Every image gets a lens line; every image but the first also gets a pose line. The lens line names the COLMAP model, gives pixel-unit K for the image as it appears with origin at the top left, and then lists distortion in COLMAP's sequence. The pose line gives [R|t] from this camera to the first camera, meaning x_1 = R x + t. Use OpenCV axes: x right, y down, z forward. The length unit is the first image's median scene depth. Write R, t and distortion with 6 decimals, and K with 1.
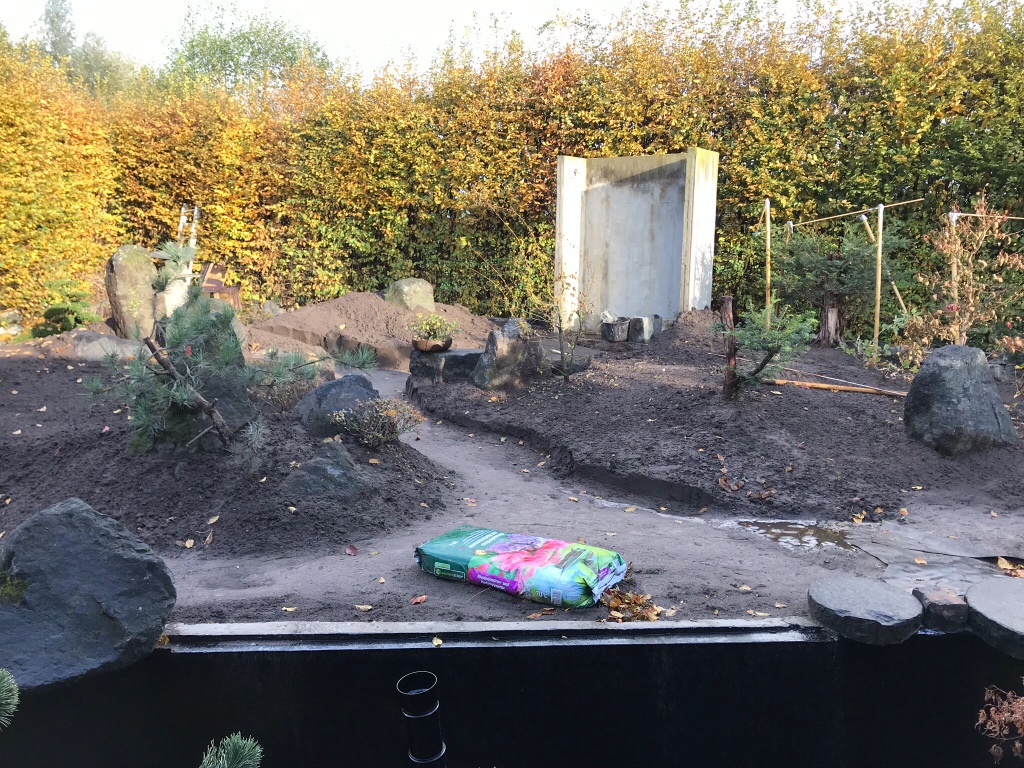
lens RADIAL K [[848.2, 0, 512.0], [0, 848.2, 384.0], [0, 0, 1]] dist [0.065775, -0.133532]
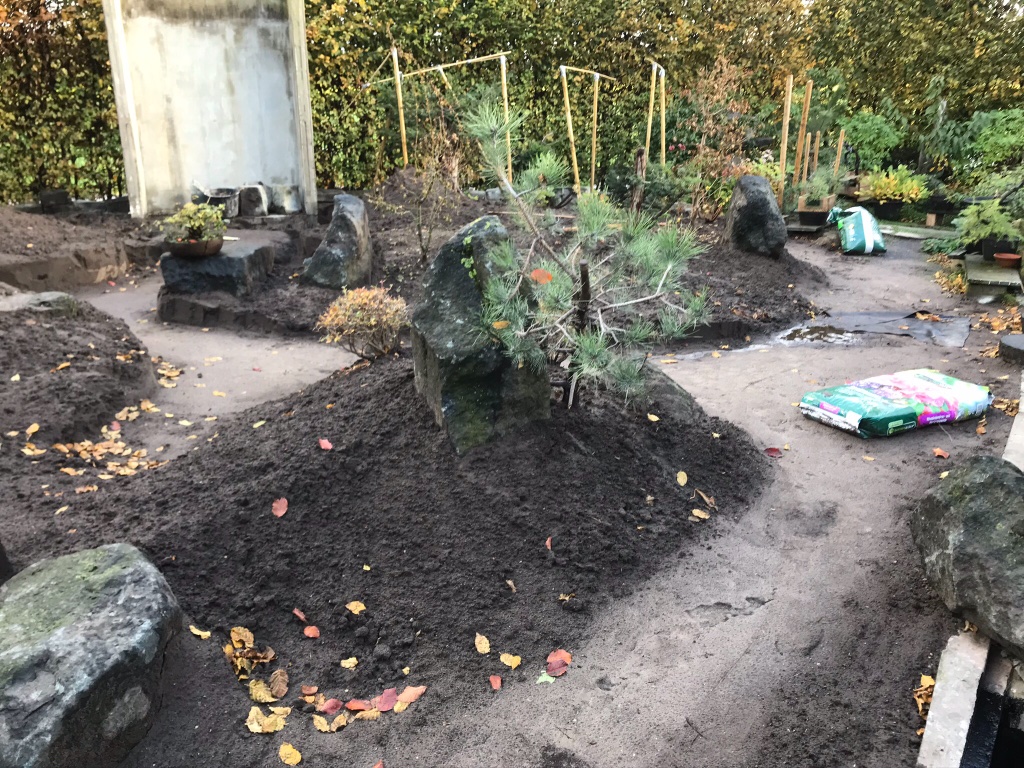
lens RADIAL K [[853.8, 0, 512.2], [0, 853.8, 358.4], [0, 0, 1]] dist [0.047183, -0.003397]
pose [[0.591052, -0.252990, 0.765933, -0.405242], [0.143759, 0.967379, 0.208593, -0.053518], [-0.793719, -0.013180, 0.608141, 0.258369]]
